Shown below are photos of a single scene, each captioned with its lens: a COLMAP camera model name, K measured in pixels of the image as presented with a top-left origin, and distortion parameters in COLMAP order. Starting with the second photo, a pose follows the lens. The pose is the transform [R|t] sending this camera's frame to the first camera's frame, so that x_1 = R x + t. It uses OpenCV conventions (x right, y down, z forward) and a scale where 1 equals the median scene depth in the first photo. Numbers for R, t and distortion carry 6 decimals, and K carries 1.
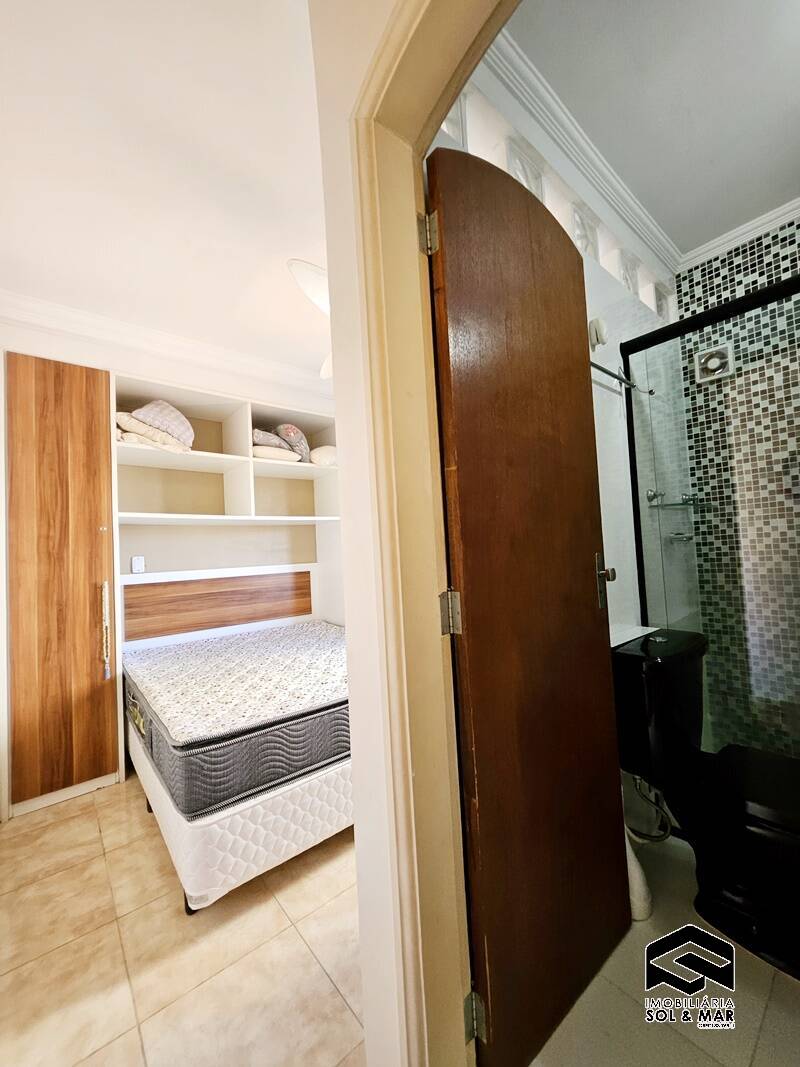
lens RADIAL K [[420.9, 0, 408.1], [0, 420.9, 534.2], [0, 0, 1]] dist [-0.000187, -0.001424]
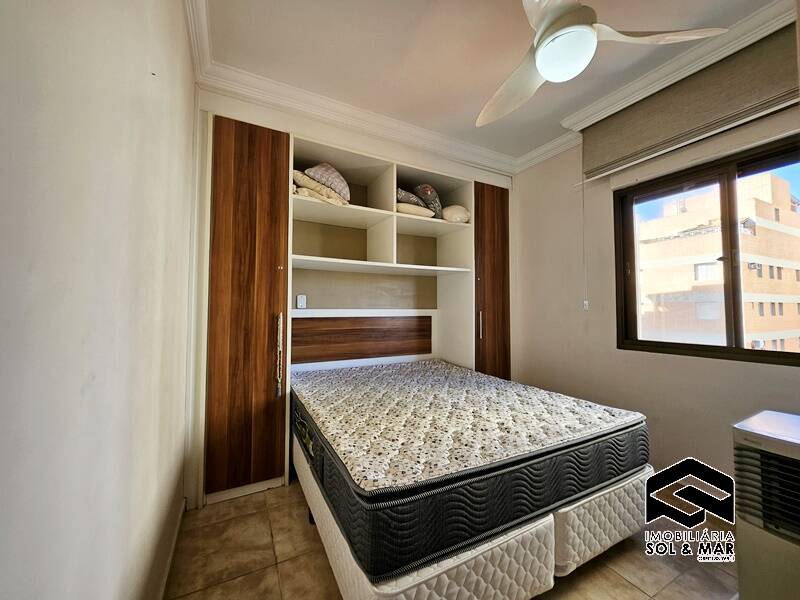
lens RADIAL K [[315.6, 0, 402.5], [0, 315.6, 297.2], [0, 0, 1]] dist [-0.000187, -0.001424]
pose [[0.975796, 0.046103, -0.213766, -0.161307], [-0.043962, 0.998924, 0.014760, 0.033135], [0.214216, -0.005005, 0.976773, 0.172413]]
